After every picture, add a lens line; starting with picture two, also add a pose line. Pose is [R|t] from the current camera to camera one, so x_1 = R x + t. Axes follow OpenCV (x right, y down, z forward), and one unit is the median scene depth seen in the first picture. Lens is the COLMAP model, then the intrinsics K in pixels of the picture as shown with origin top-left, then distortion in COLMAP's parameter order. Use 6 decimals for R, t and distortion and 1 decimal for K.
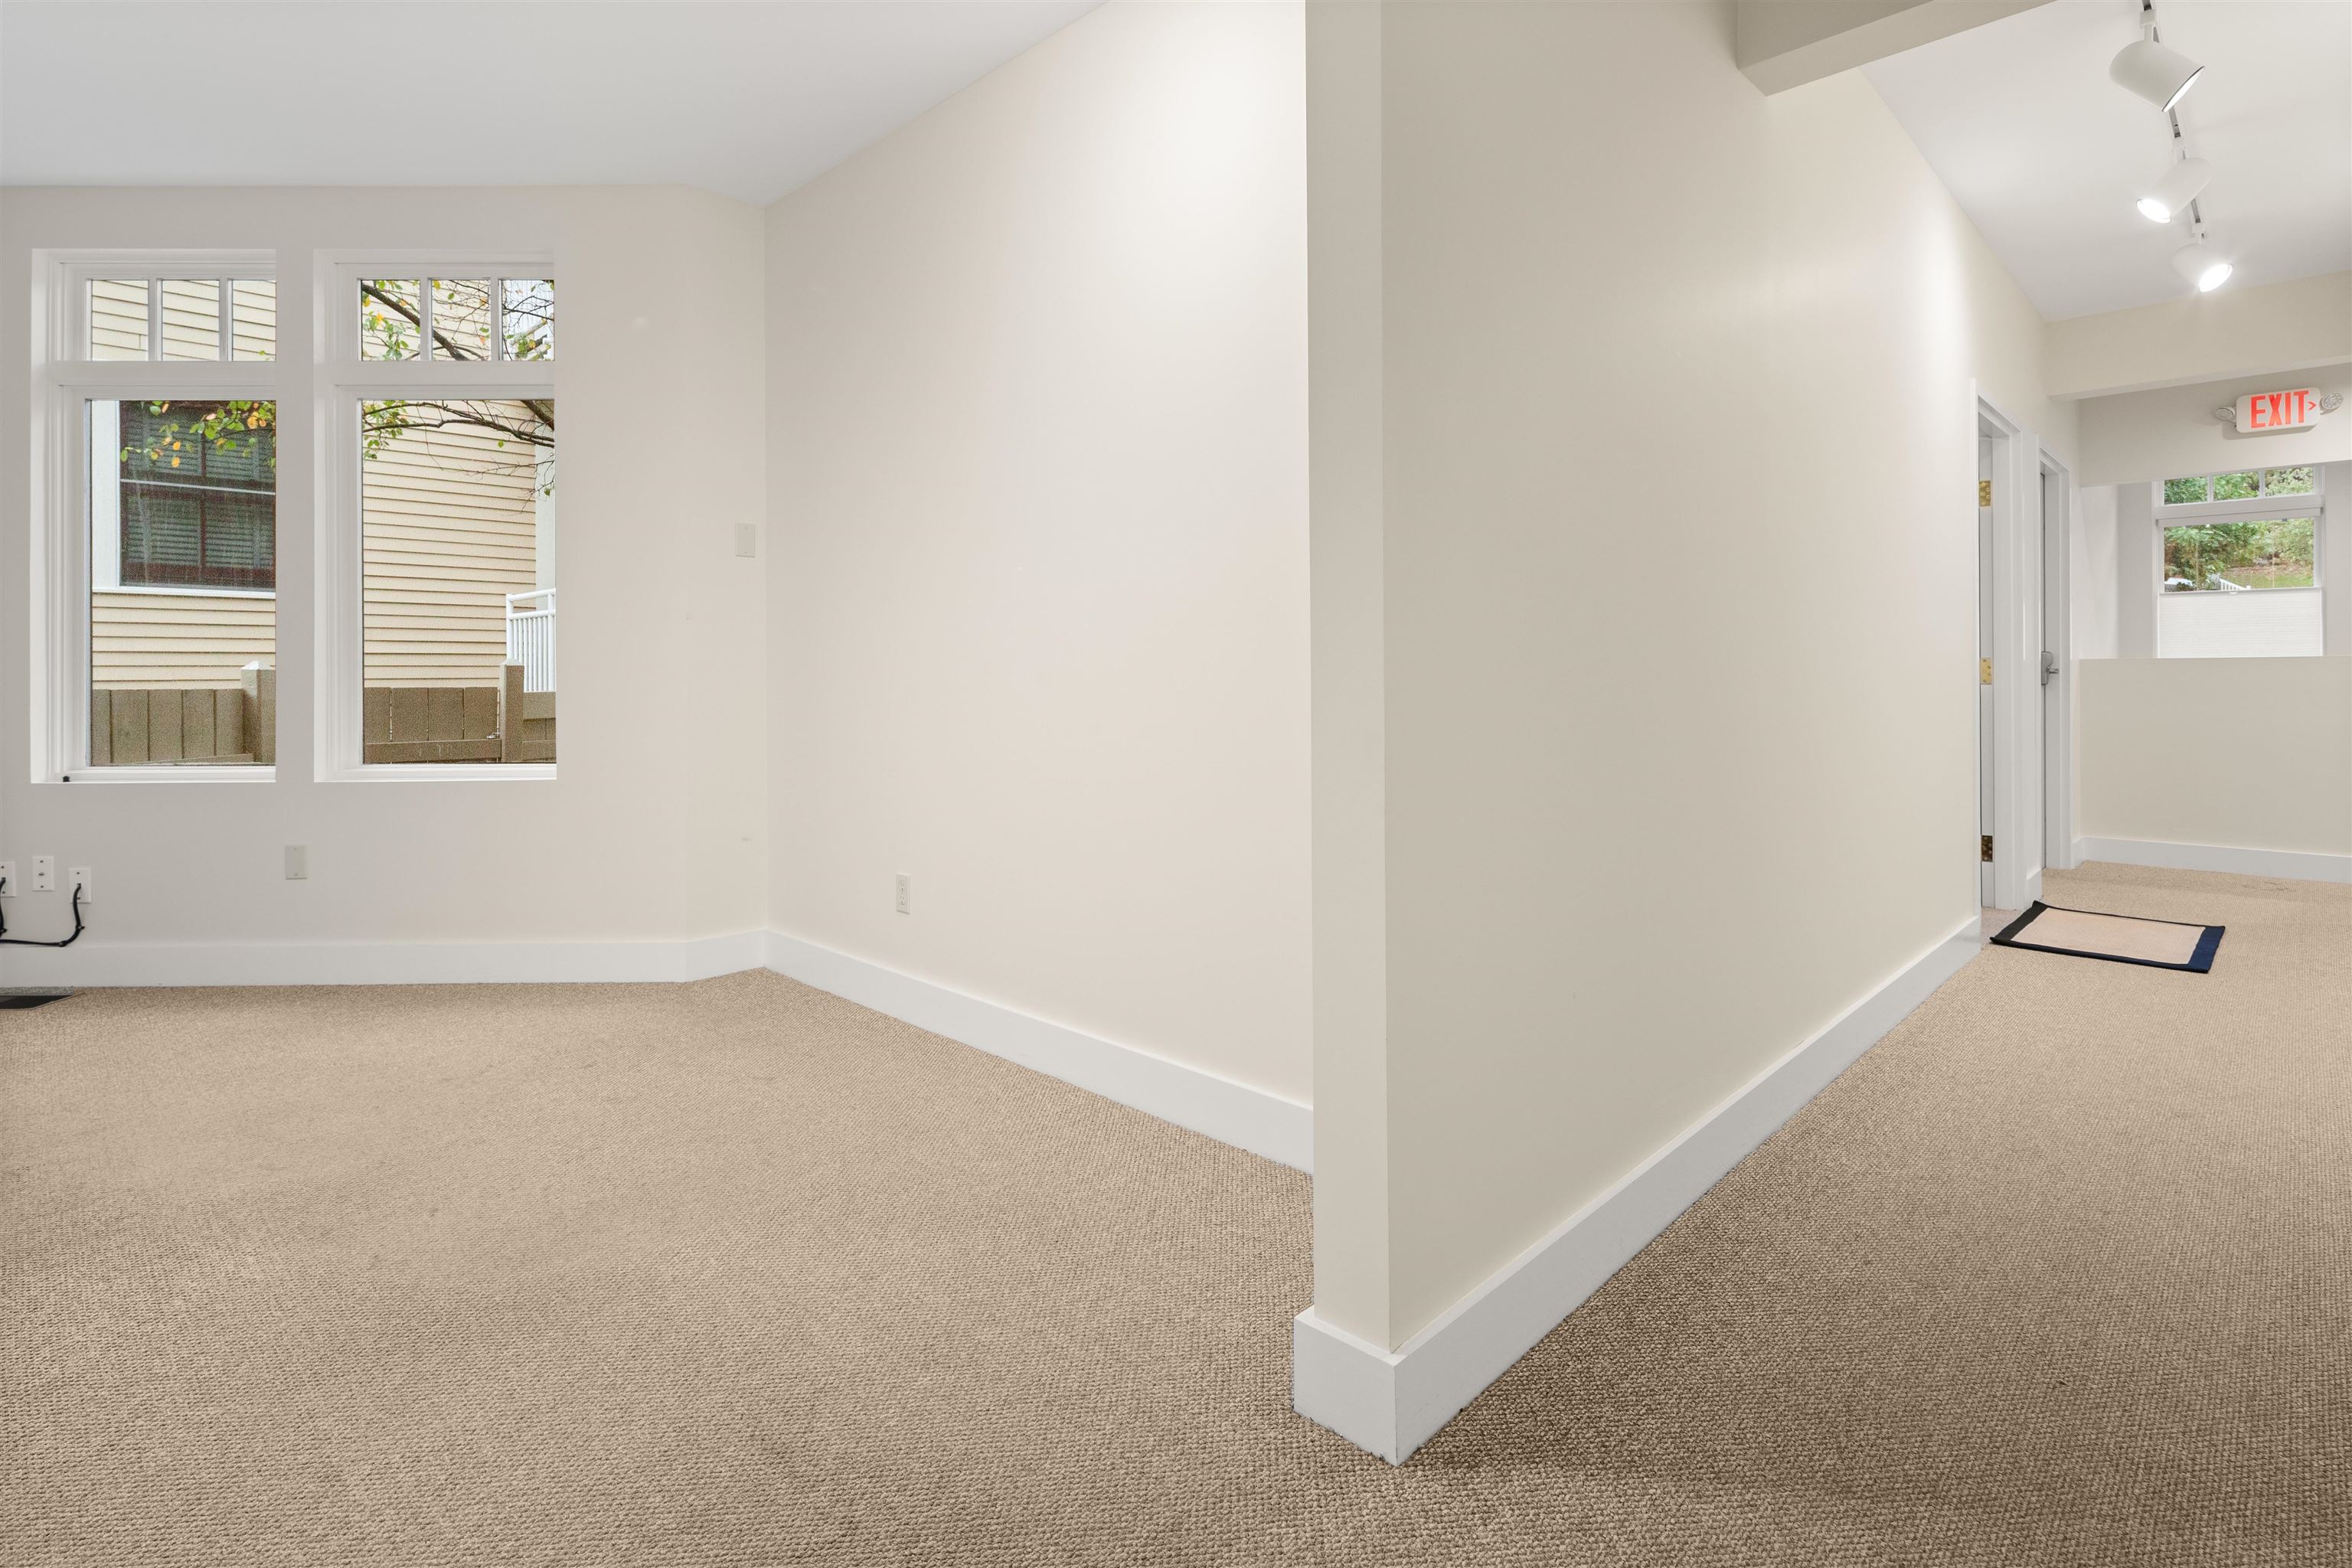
lens RADIAL K [[1164.6, 0, 1178.6], [0, 1164.6, 678.4], [0, 0, 1]] dist [0.000461, -0.000265]
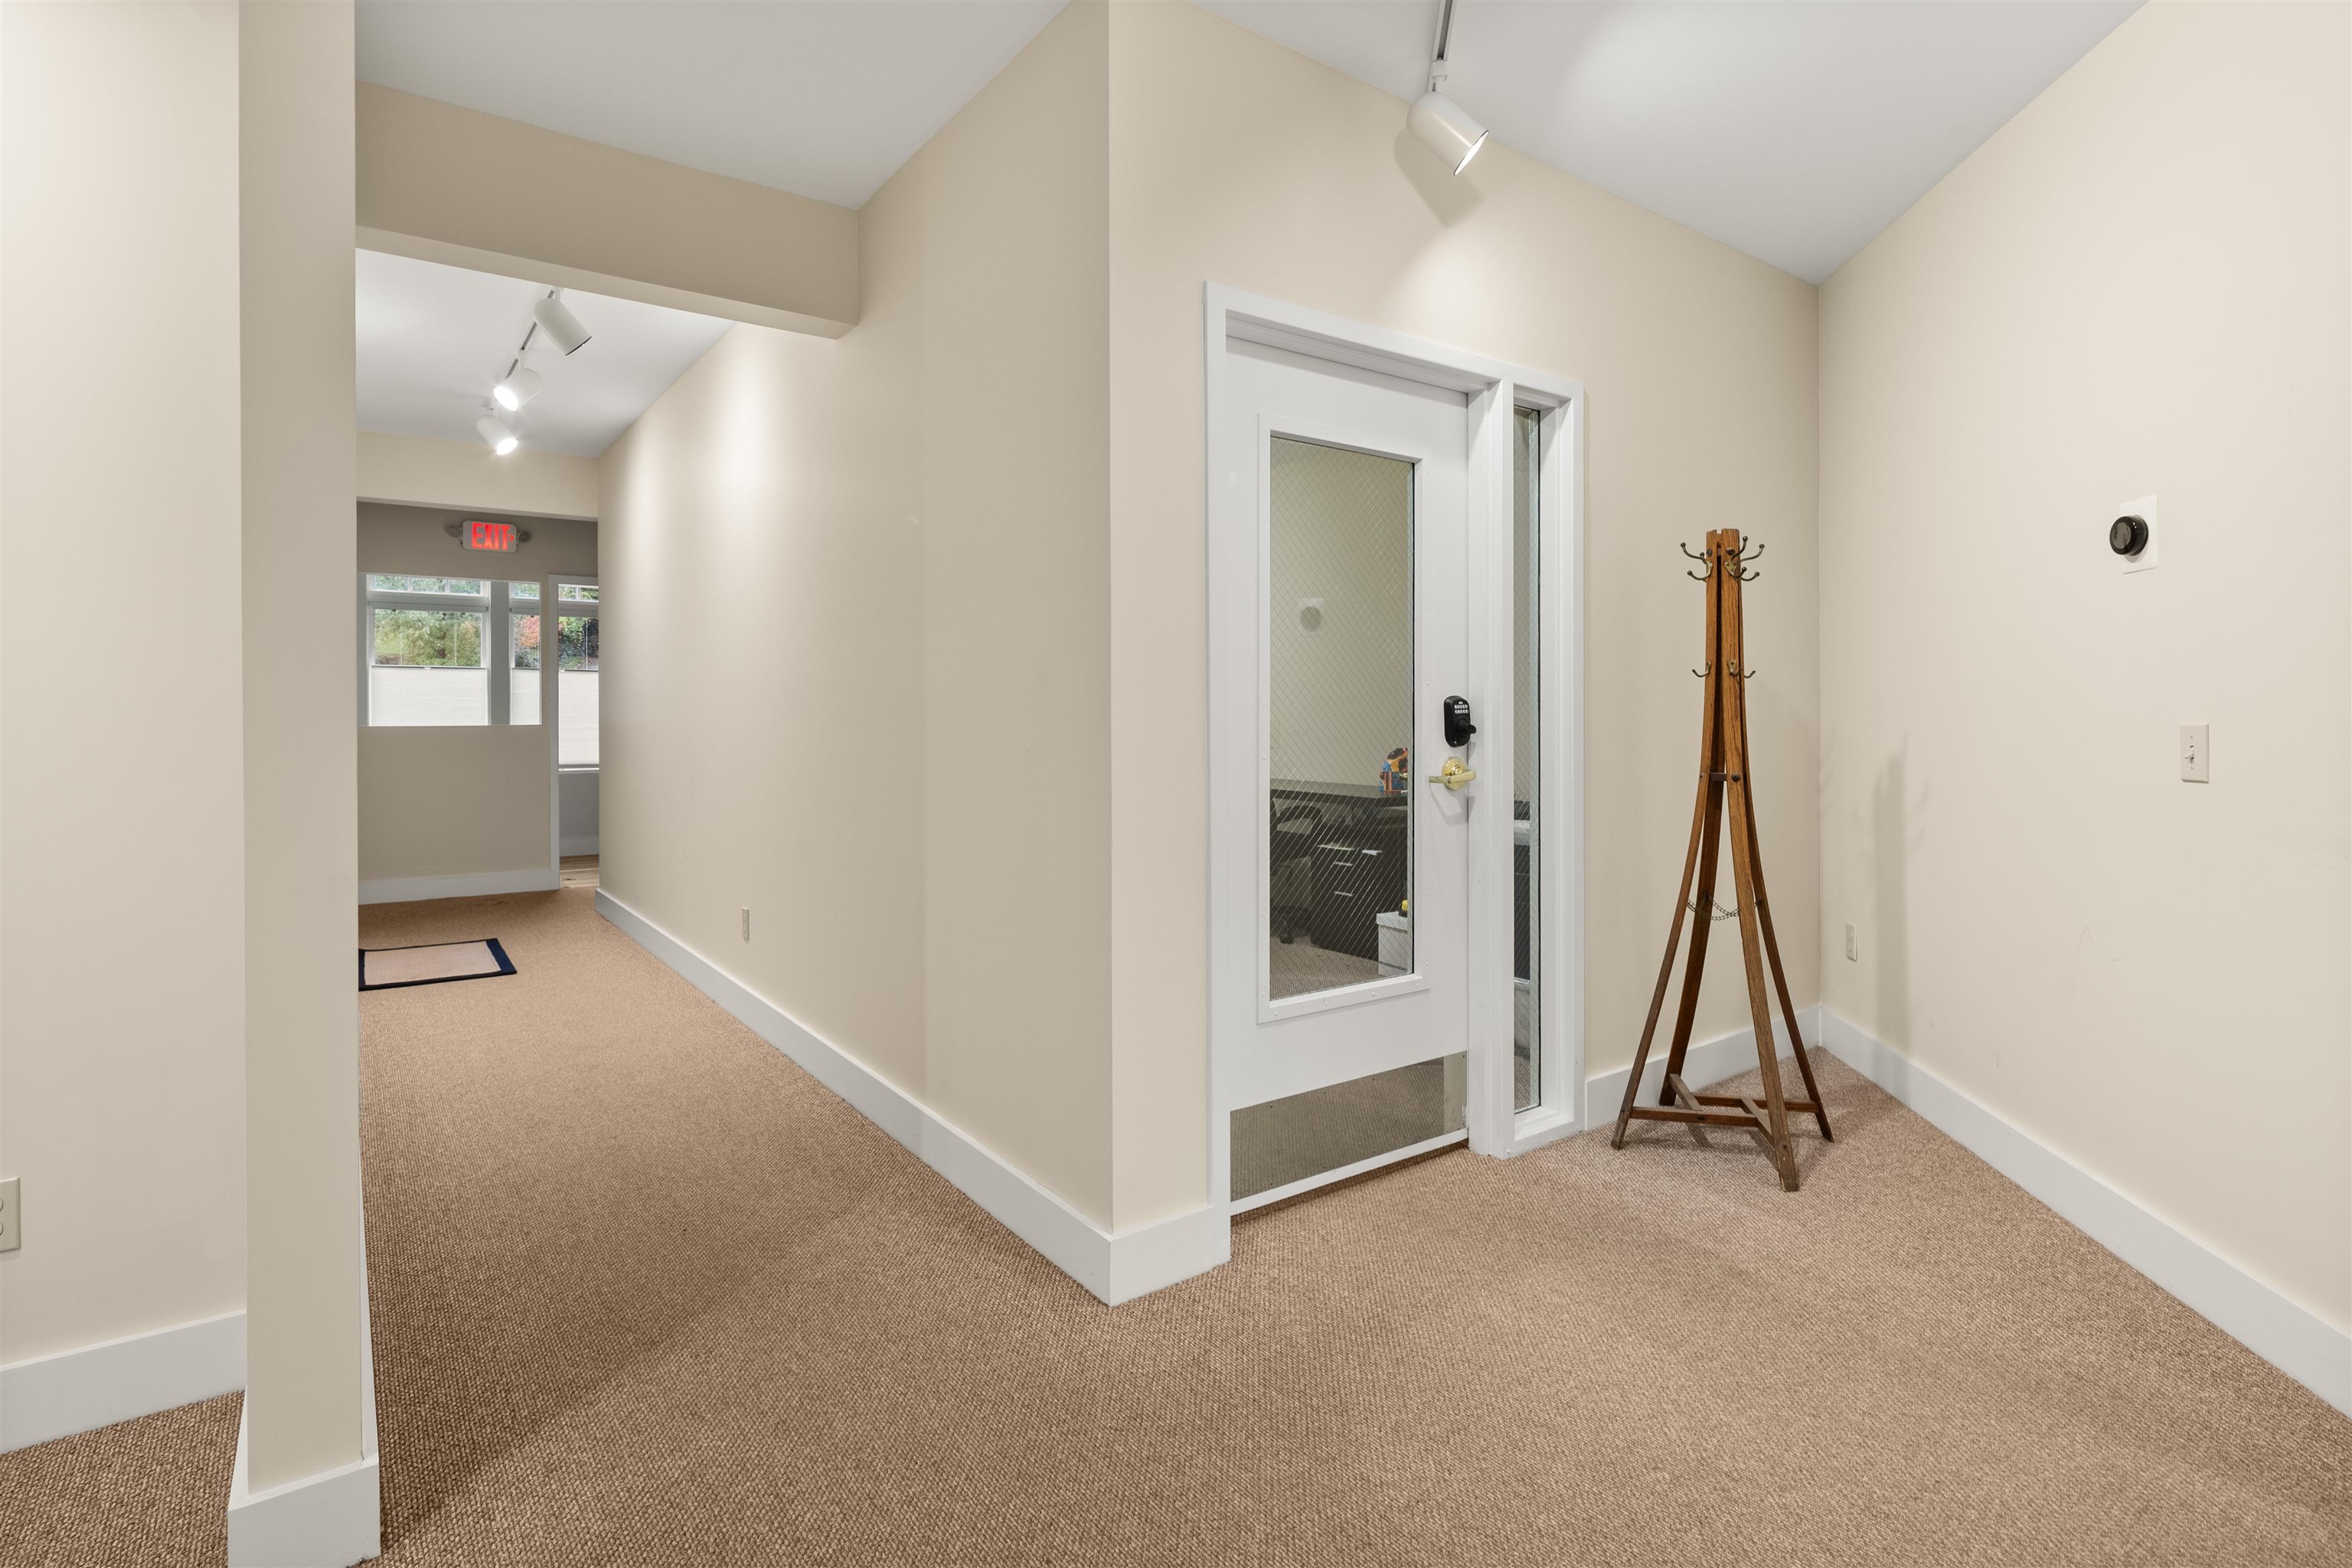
lens RADIAL K [[1164.6, 0, 1178.6], [0, 1164.6, 678.4], [0, 0, 1]] dist [0.000461, -0.000265]
pose [[0.157390, 0.029994, 0.987081, -0.652384], [0.002287, 0.999525, -0.030736, -0.084754], [-0.987534, 0.007095, 0.157246, 0.076132]]
